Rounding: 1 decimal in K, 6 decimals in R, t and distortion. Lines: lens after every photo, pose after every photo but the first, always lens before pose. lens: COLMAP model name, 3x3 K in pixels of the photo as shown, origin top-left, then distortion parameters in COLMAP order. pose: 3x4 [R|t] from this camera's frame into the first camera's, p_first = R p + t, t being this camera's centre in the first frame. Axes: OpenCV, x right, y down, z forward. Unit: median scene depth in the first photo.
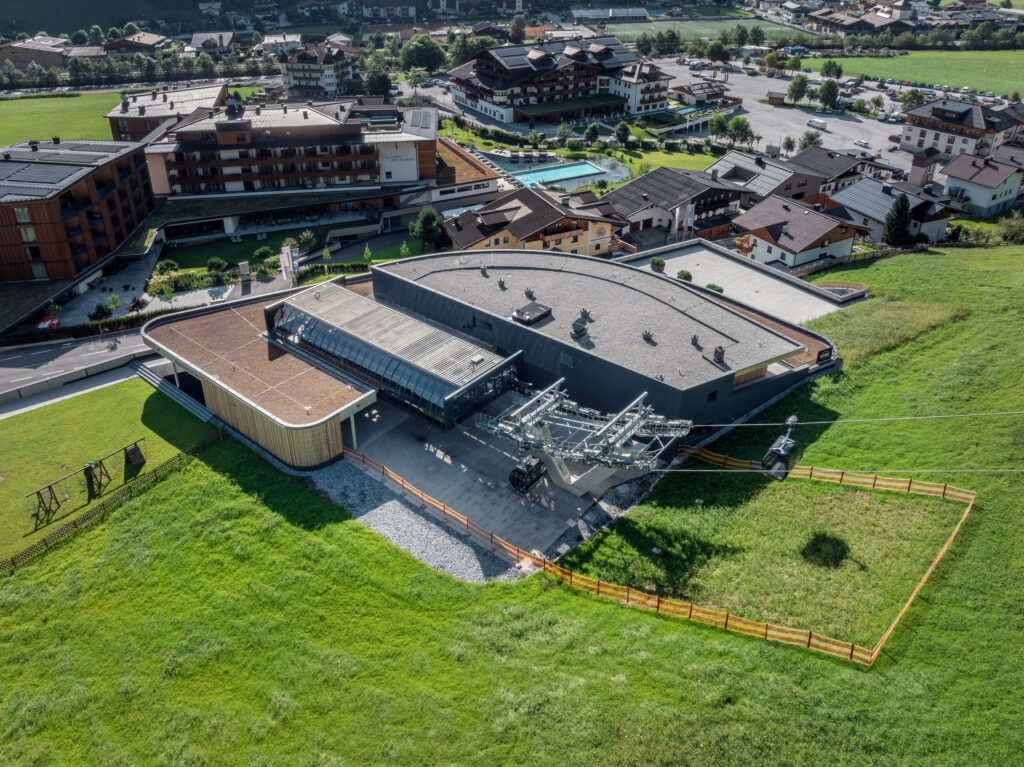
lens RADIAL K [[704.4, 0, 512.0], [0, 704.4, 383.5], [0, 0, 1]] dist [-0.034714, -0.000726]
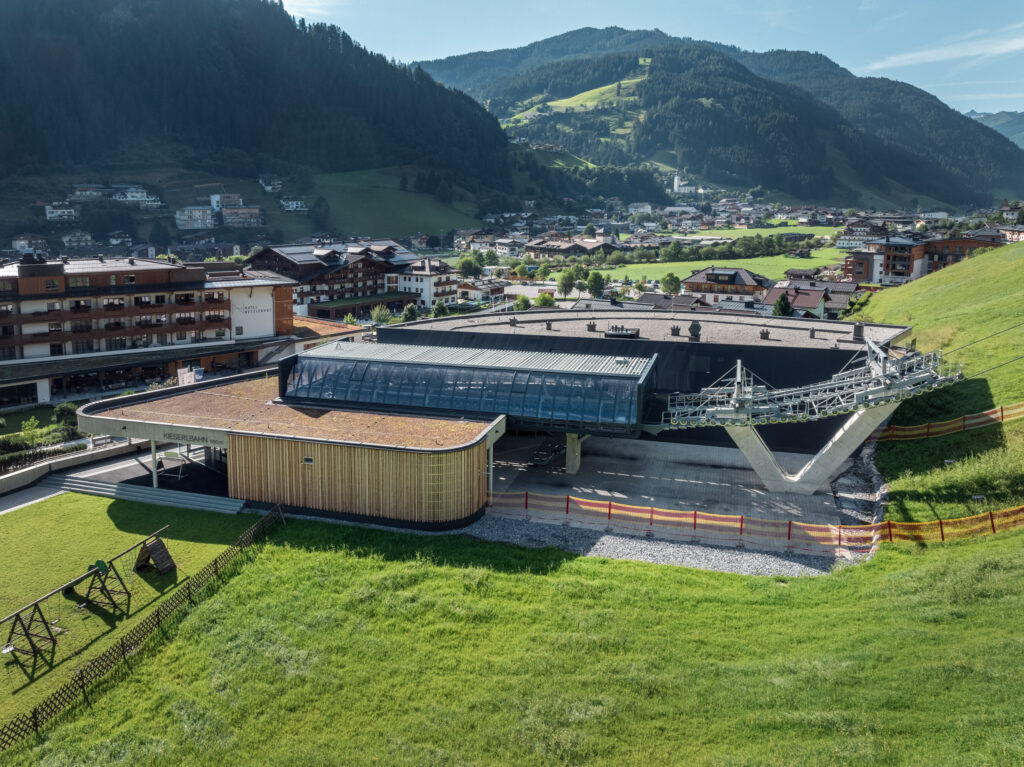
lens RADIAL K [[780.0, 0, 512.0], [0, 780.0, 383.5], [0, 0, 1]] dist [-0.039620, -0.002230]
pose [[0.928856, -0.101752, 0.356192, -0.117660], [0.216387, 0.929471, -0.298764, 0.054815], [-0.300670, 0.354584, 0.885363, 0.072785]]
